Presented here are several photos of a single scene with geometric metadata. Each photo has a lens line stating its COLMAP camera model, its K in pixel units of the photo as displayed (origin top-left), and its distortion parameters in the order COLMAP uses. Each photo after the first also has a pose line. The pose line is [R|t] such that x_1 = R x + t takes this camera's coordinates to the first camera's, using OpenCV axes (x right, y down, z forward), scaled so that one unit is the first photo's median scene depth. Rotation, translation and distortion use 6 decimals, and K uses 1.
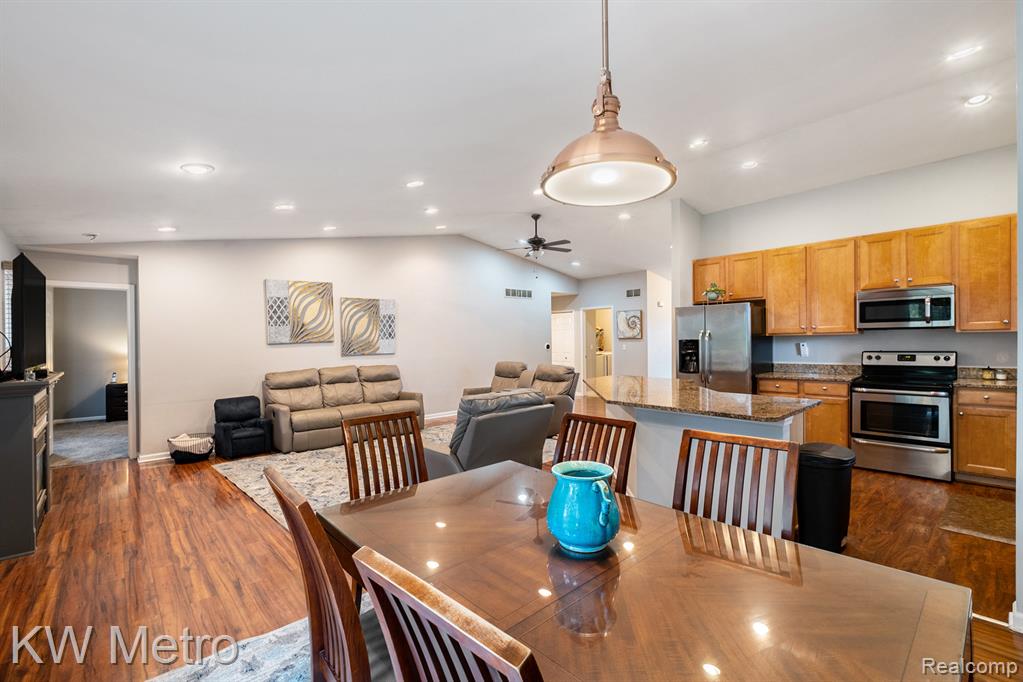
lens RADIAL K [[454.8, 0, 504.4], [0, 454.8, 347.1], [0, 0, 1]] dist [0.007569, -0.004854]
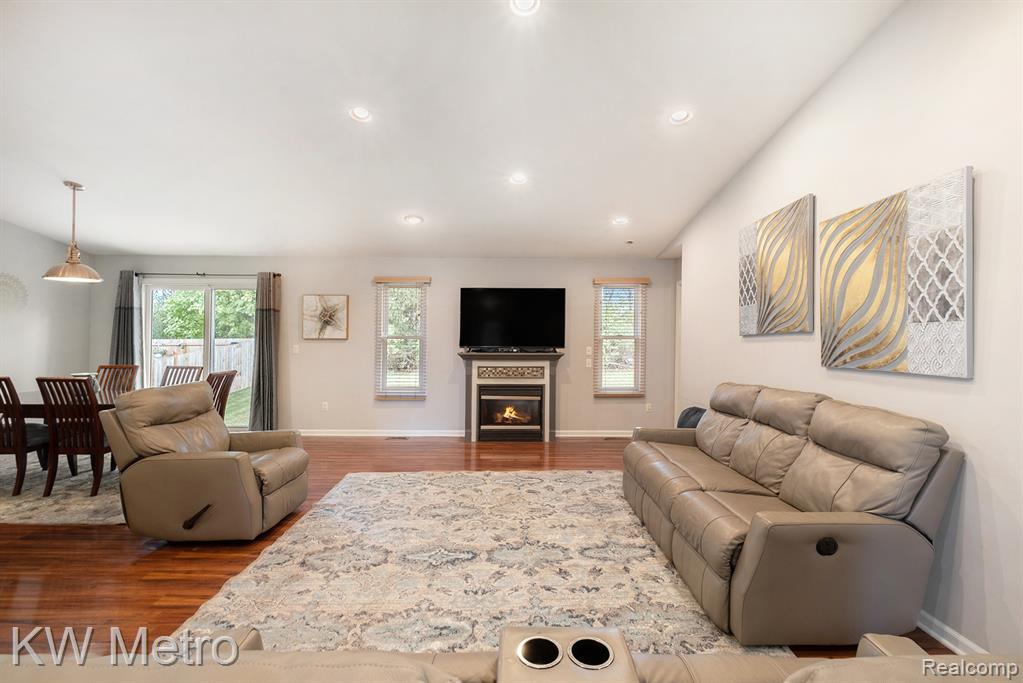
lens RADIAL K [[454.8, 0, 526.3], [0, 454.8, 342.0], [0, 0, 1]] dist [0.007569, -0.004854]
pose [[-0.646438, 0.017686, -0.762762, 0.171726], [-0.005416, 0.999600, 0.027767, -0.018980], [0.762947, 0.022081, -0.646083, 1.536939]]
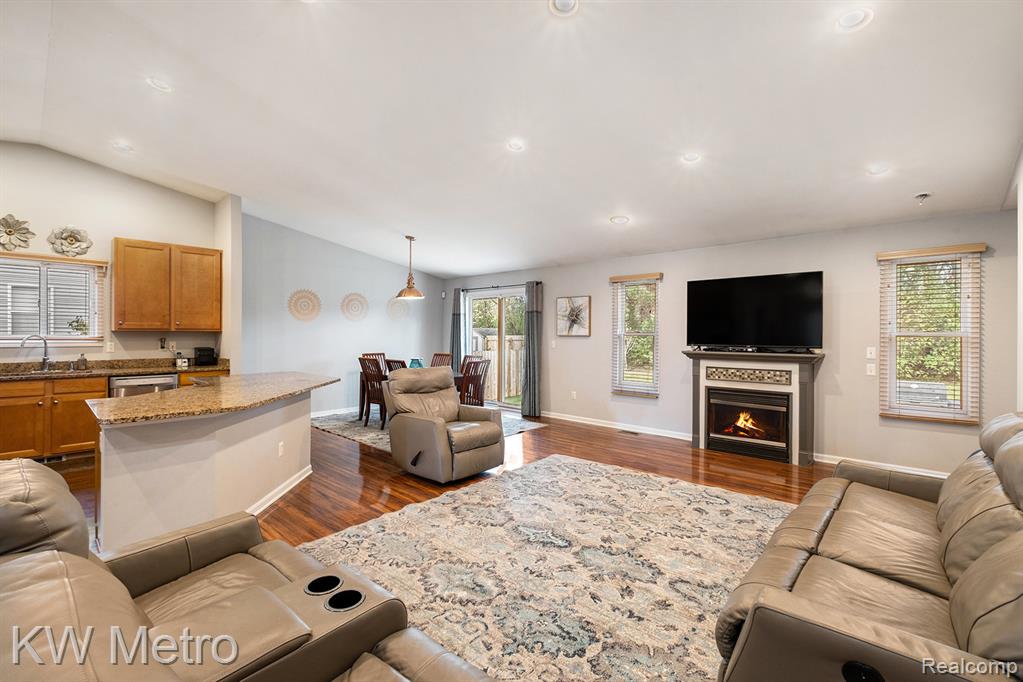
lens RADIAL K [[454.8, 0, 511.3], [0, 454.8, 336.5], [0, 0, 1]] dist [0.007569, -0.004854]
pose [[-0.993877, 0.011782, -0.109861, -0.083241], [0.009376, 0.999705, 0.022397, -0.020877], [0.110093, 0.021230, -0.993695, 1.699978]]
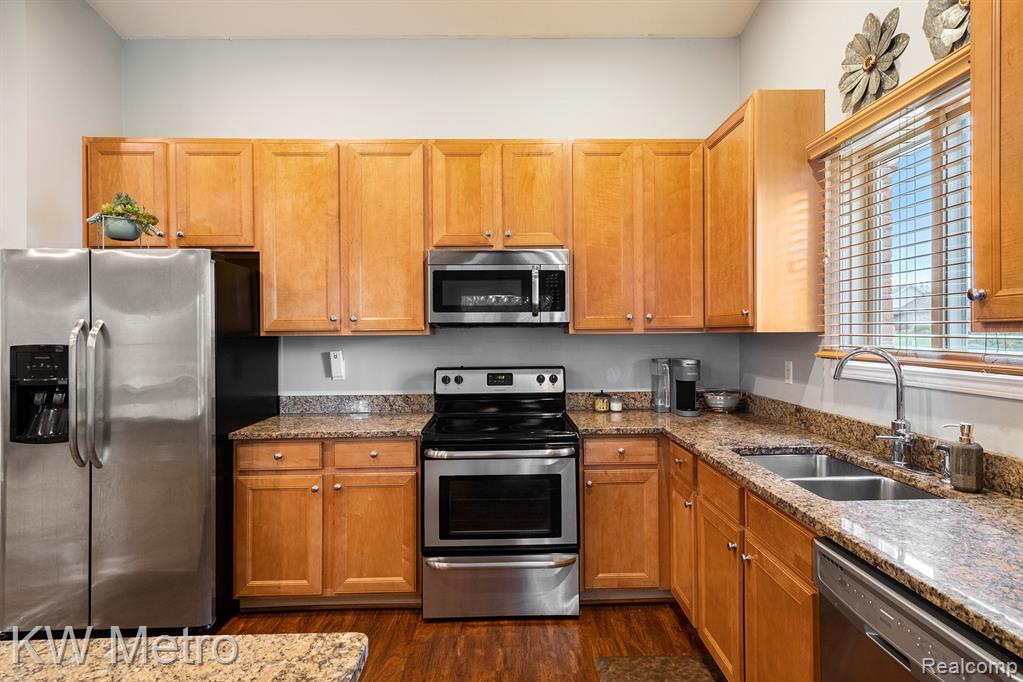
lens RADIAL K [[559.9, 0, 521.4], [0, 559.9, 339.7], [0, 0, 1]] dist [0.000504, 0.000467]
pose [[0.641489, 0.007328, 0.767097, 0.372232], [0.007059, 0.999856, -0.015455, -0.012799], [-0.767100, 0.015329, 0.641345, 0.533910]]
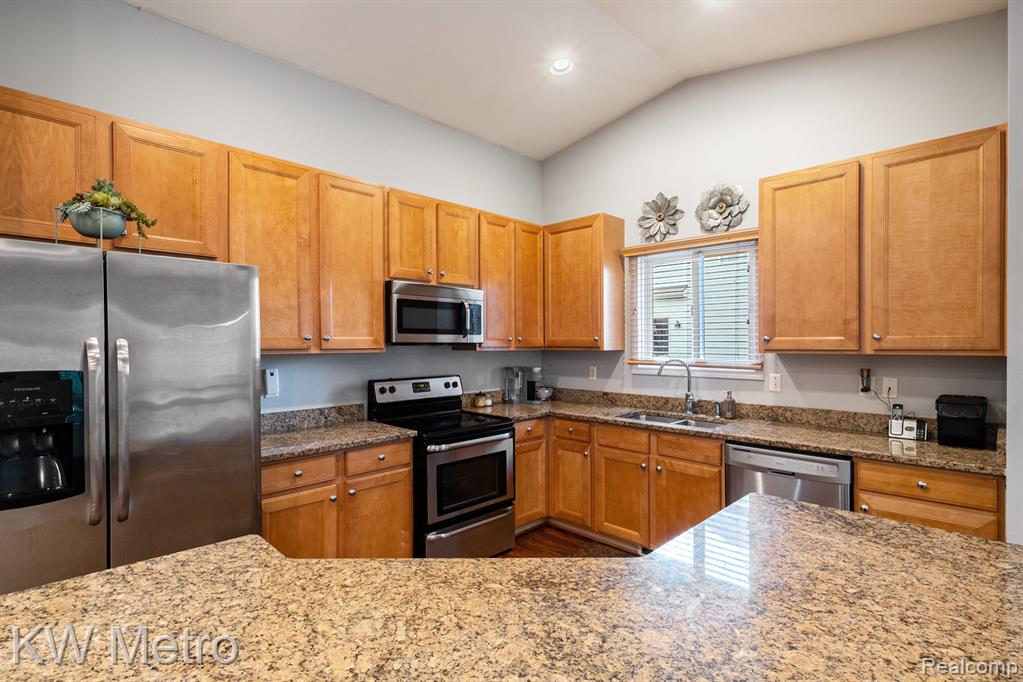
lens RADIAL K [[494.9, 0, 516.4], [0, 494.9, 336.6], [0, 0, 1]] dist [0.002051, -0.001073]
pose [[-0.082051, 0.029922, 0.996179, 0.128411], [0.016672, 0.999451, -0.028647, -0.027429], [-0.996489, 0.014258, -0.082505, 0.893141]]
